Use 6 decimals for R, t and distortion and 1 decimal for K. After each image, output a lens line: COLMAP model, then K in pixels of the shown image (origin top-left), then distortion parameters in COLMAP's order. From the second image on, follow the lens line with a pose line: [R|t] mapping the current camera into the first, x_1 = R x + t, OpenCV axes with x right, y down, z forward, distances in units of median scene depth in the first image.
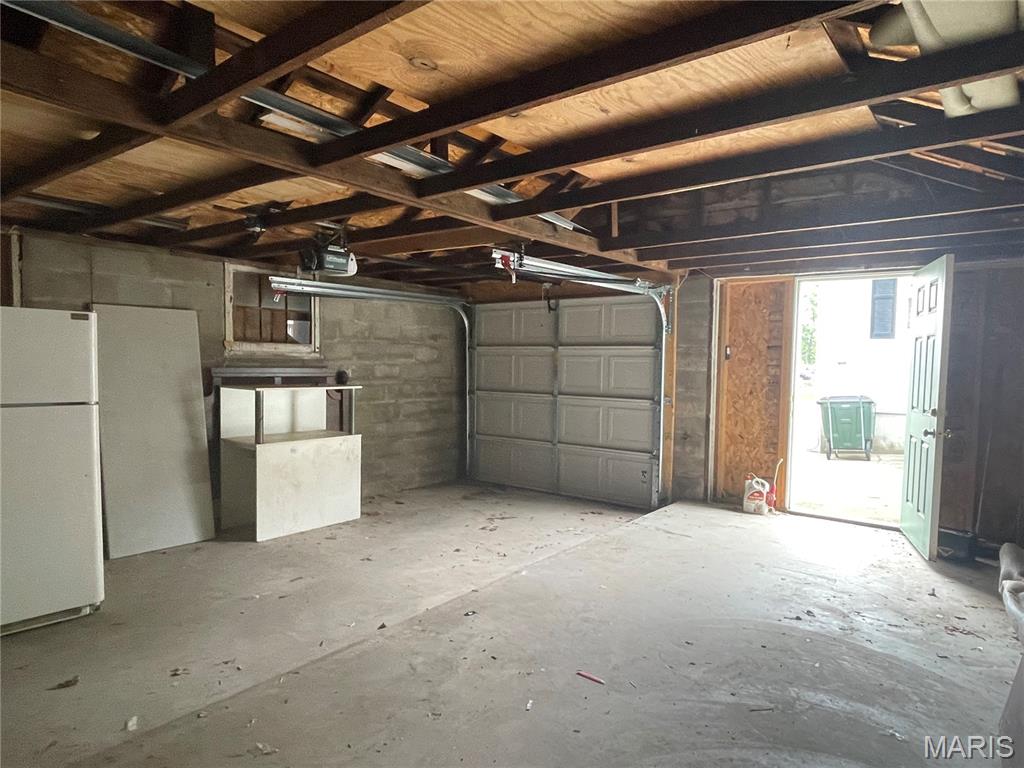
lens RADIAL K [[626.8, 0, 509.6], [0, 626.8, 389.0], [0, 0, 1]] dist [0.000741, 0.002643]
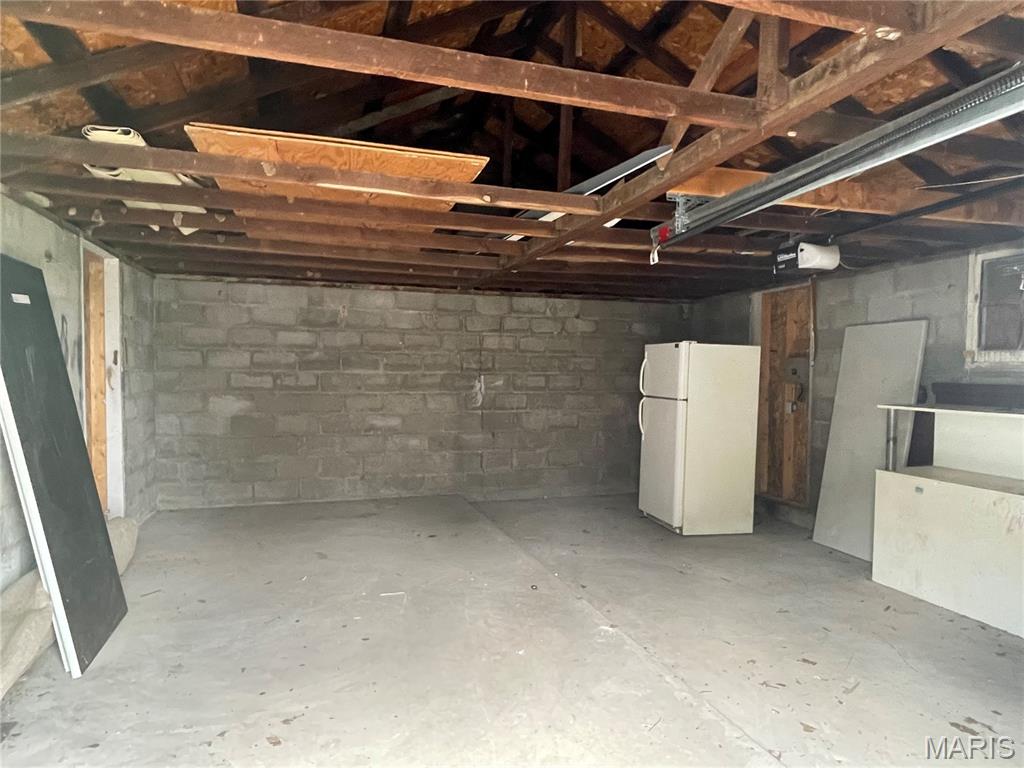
lens RADIAL K [[626.8, 0, 509.1], [0, 626.8, 384.8], [0, 0, 1]] dist [0.000741, 0.002643]
pose [[-0.573454, -0.000330, -0.819237, 0.568886], [-0.050461, 0.998115, 0.034920, -0.030751], [0.817682, 0.061364, -0.572390, 1.009073]]
